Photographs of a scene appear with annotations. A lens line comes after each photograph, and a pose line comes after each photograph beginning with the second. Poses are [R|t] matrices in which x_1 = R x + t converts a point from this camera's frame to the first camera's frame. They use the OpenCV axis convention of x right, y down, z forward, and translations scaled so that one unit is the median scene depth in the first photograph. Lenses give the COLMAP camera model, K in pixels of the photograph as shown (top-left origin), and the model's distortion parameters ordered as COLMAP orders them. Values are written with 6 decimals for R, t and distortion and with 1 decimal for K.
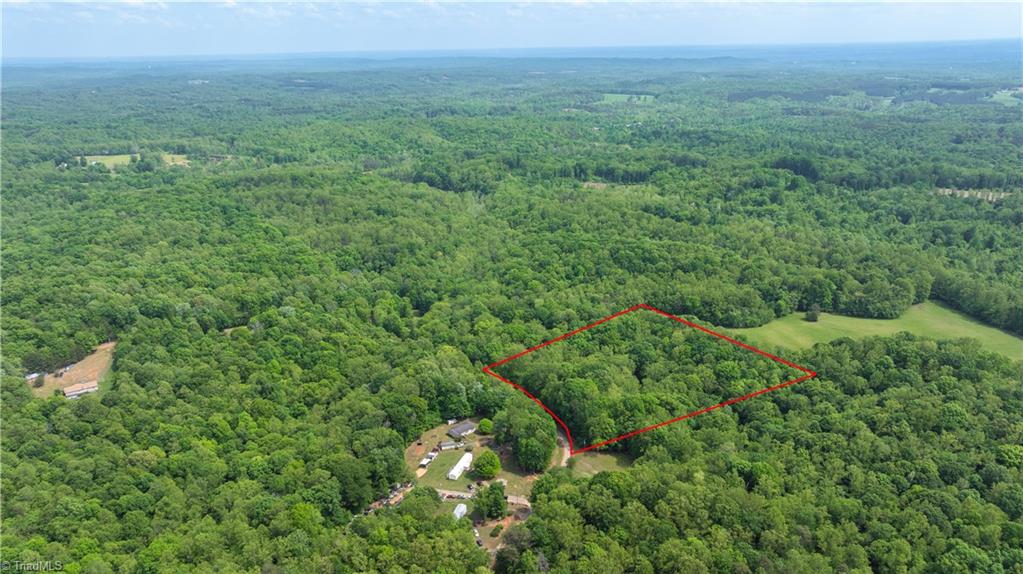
lens RADIAL K [[704.4, 0, 529.6], [0, 704.4, 288.3], [0, 0, 1]] dist [-0.030550, 0.051687]
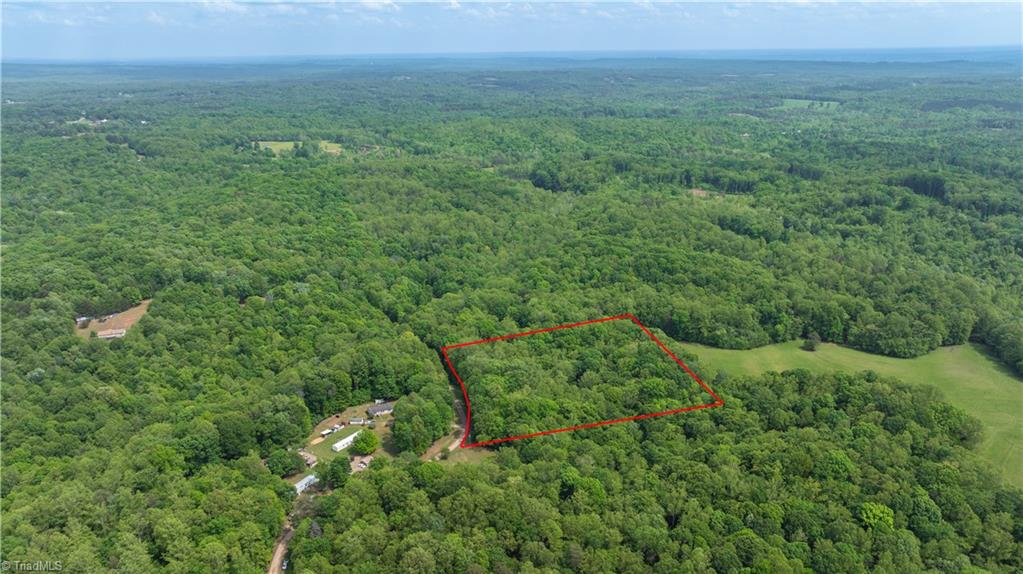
lens RADIAL K [[704.4, 0, 529.6], [0, 704.4, 288.3], [0, 0, 1]] dist [-0.030550, 0.051687]
pose [[0.963575, 0.092742, -0.250843, 0.120733], [-0.092942, 0.995610, 0.011076, -0.004633], [0.250769, 0.012641, 0.967964, 0.007630]]
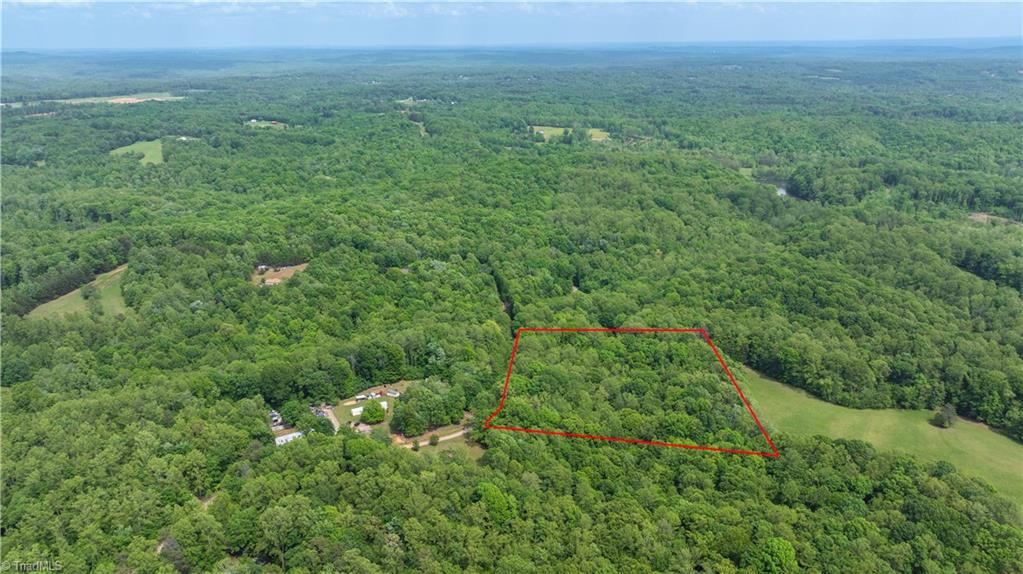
lens RADIAL K [[736.4, 0, 531.0], [0, 736.4, 286.6], [0, 0, 1]] dist [-0.031870, 0.059303]
pose [[0.751003, 0.219700, -0.622677, 0.232816], [-0.218918, 0.972531, 0.079106, -0.026752], [0.622952, 0.076906, 0.778470, 0.063567]]
